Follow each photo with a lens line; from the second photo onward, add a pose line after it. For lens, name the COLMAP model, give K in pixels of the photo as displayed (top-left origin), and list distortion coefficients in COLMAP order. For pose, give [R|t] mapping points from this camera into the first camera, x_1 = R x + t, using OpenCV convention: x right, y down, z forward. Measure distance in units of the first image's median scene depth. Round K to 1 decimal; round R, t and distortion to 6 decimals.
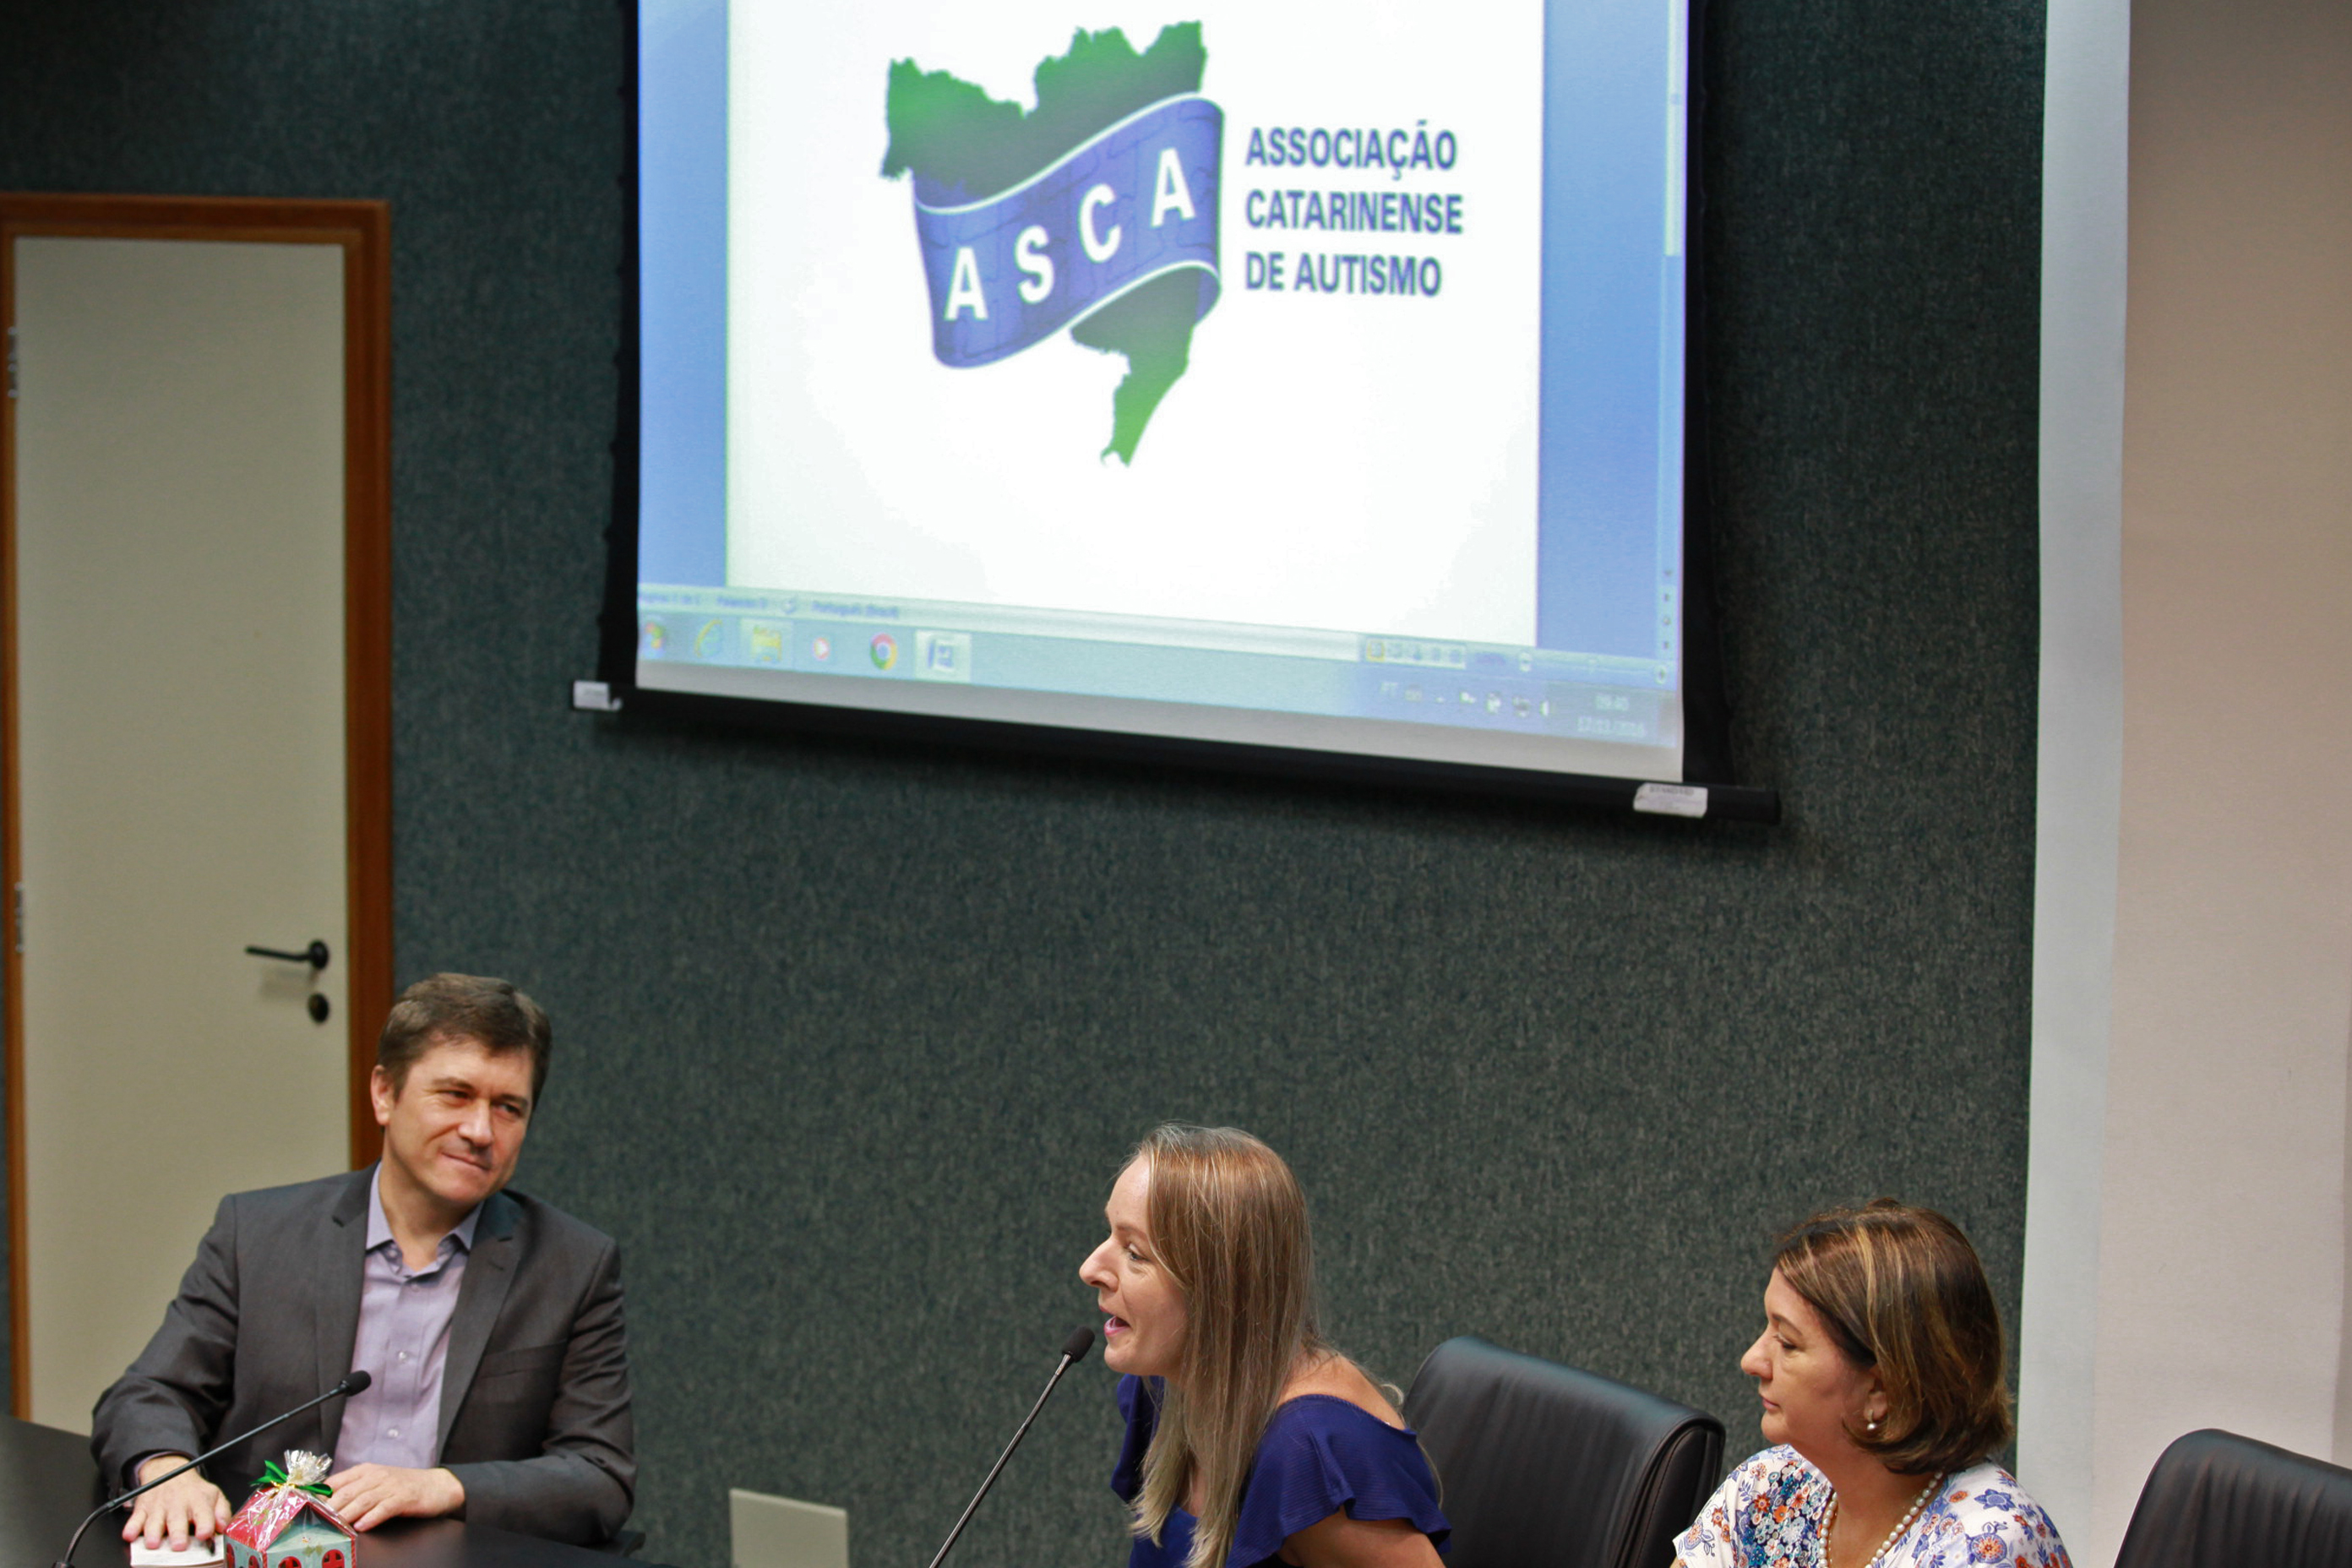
lens RADIAL K [[6113.6, 0, 1096.3], [0, 6113.6, 920.2], [0, 0, 1]] dist [-0.277666, 0.000000]
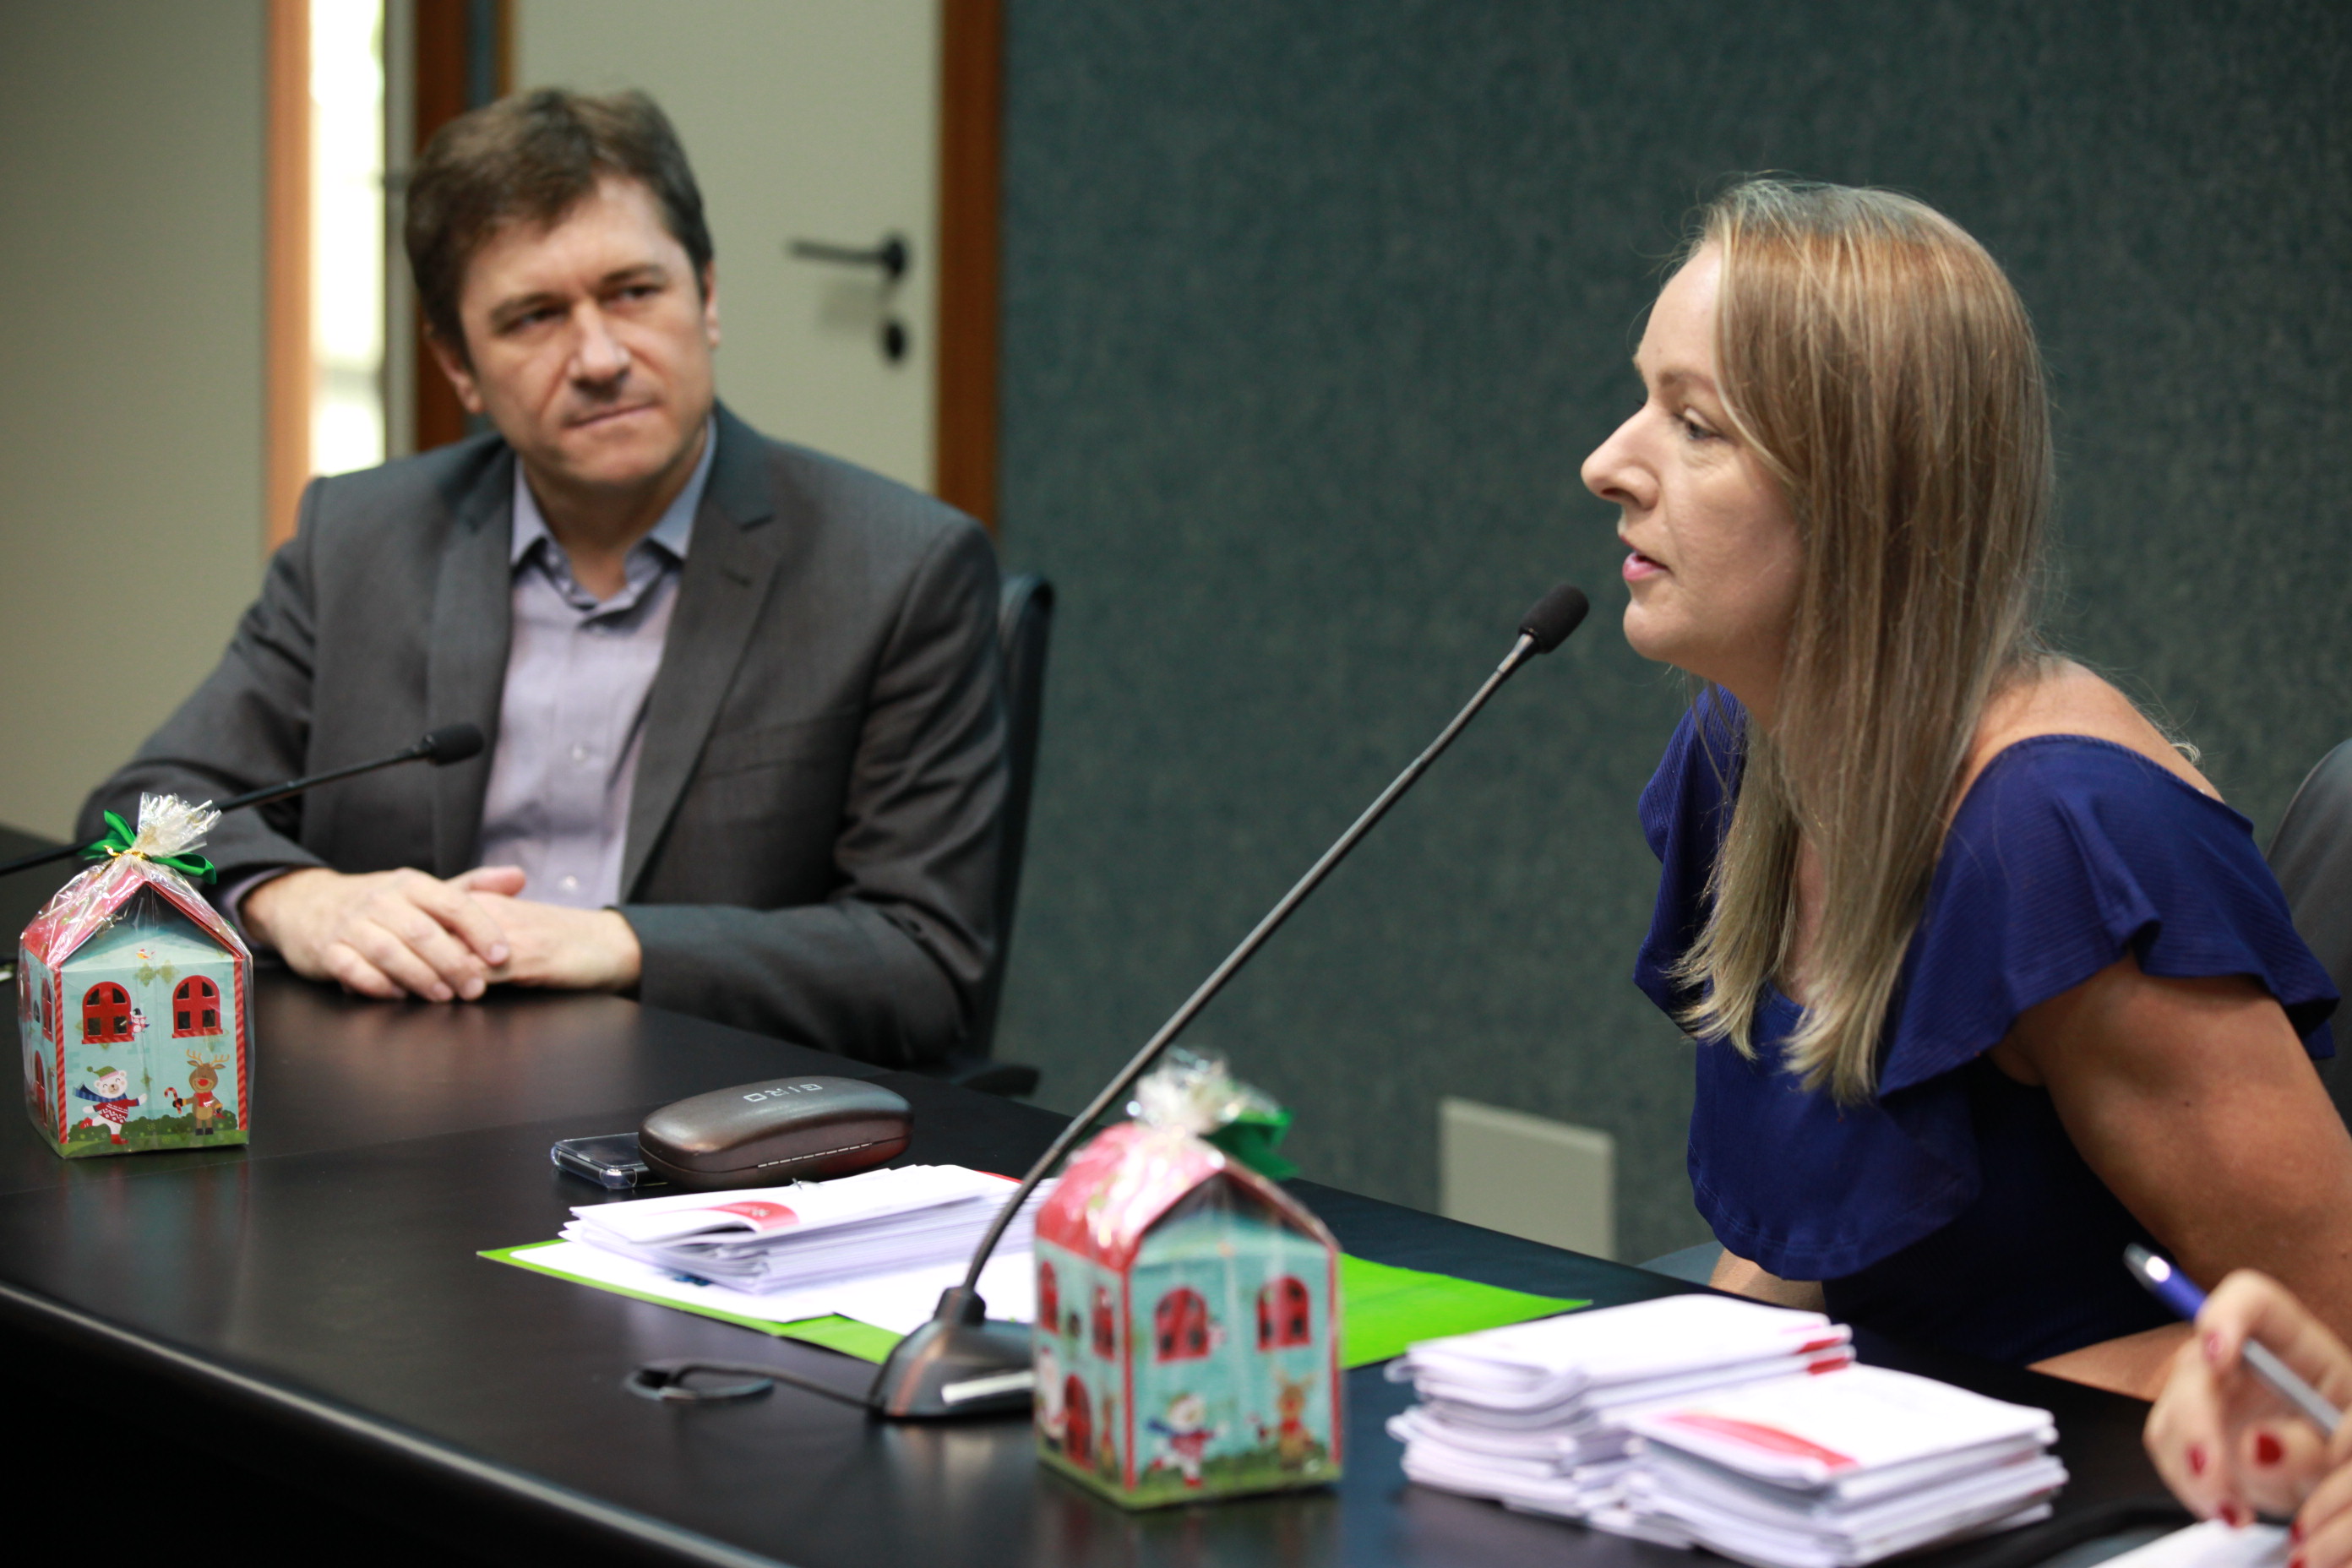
lens RADIAL K [[6724.0, 0, 1189.9], [0, 6724.0, 795.5], [0, 0, 1]] dist [-0.092890, 0.000000]
pose [[0.975137, 0.045272, -0.216931, 0.068646], [-0.044752, 0.998971, 0.007311, 0.064475], [0.217039, 0.002579, 0.976160, 0.359341]]
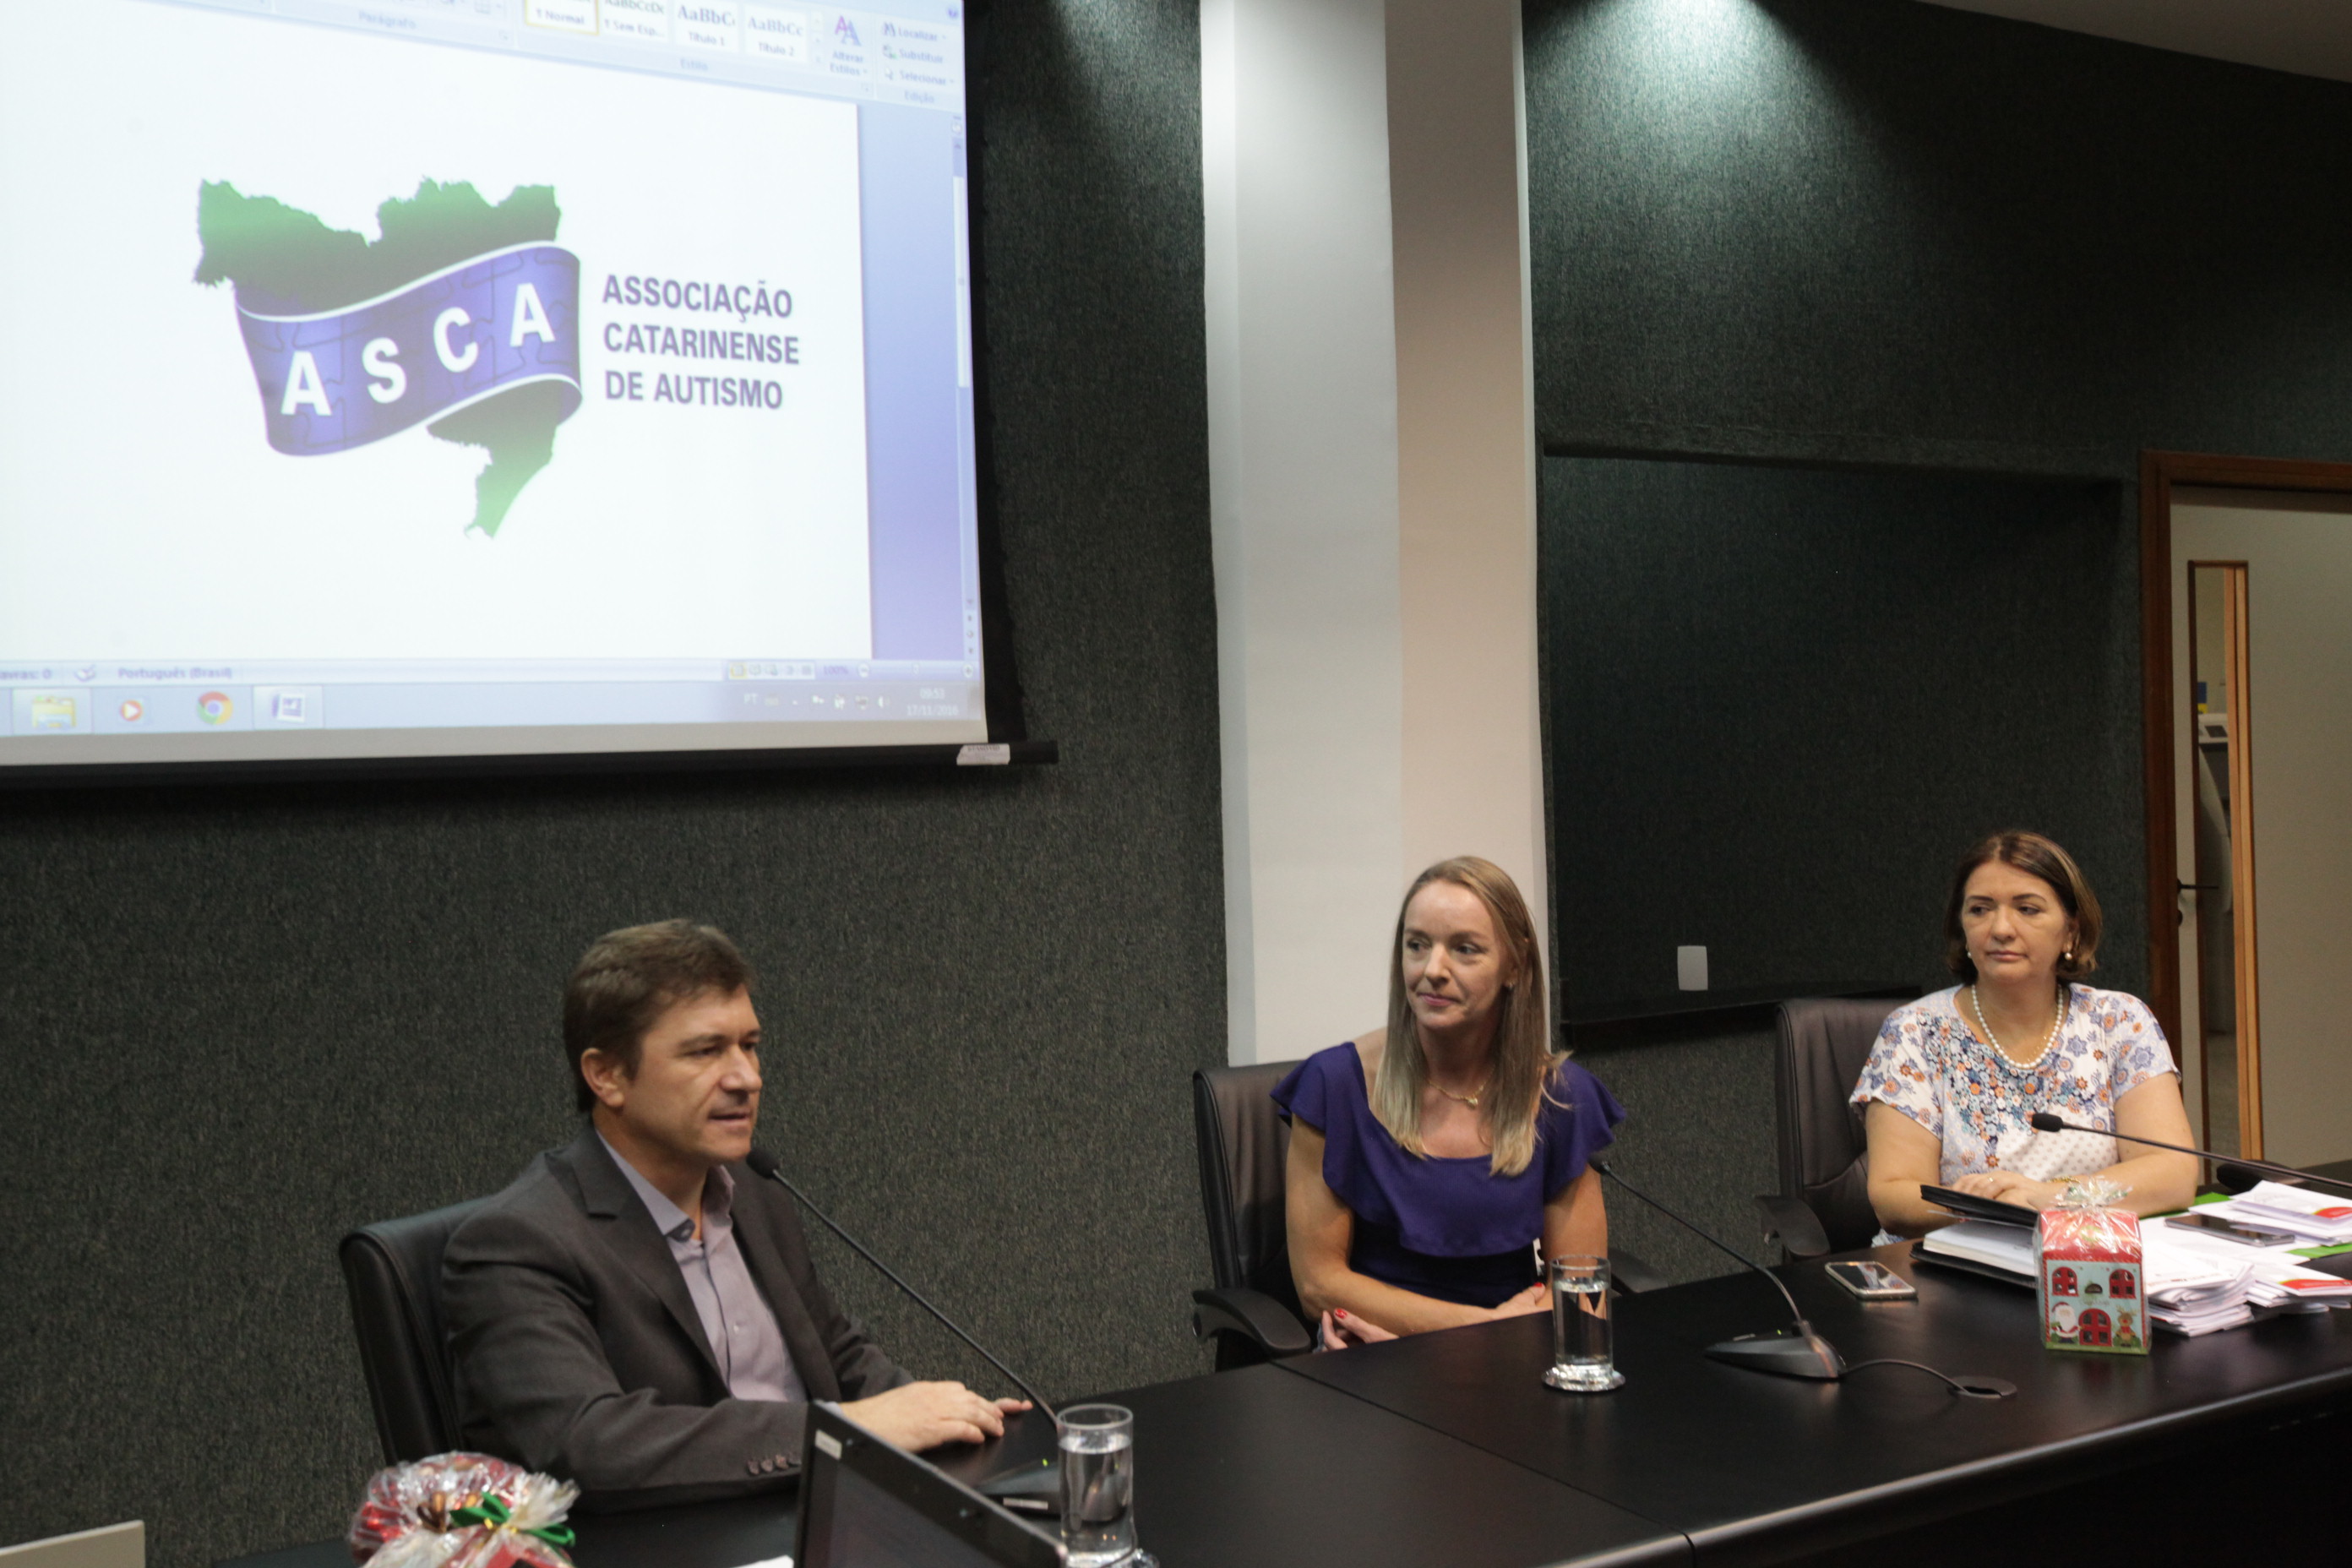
lens RADIAL K [[2245.6, 0, 1178.1], [0, 2245.6, 788.9], [0, 0, 1]] dist [0.032623, 0.000000]
pose [[0.347111, -0.024414, 0.937506, -0.381139], [0.161071, 0.986359, -0.033950, 0.013857], [-0.923889, 0.162789, 0.346308, 0.730808]]
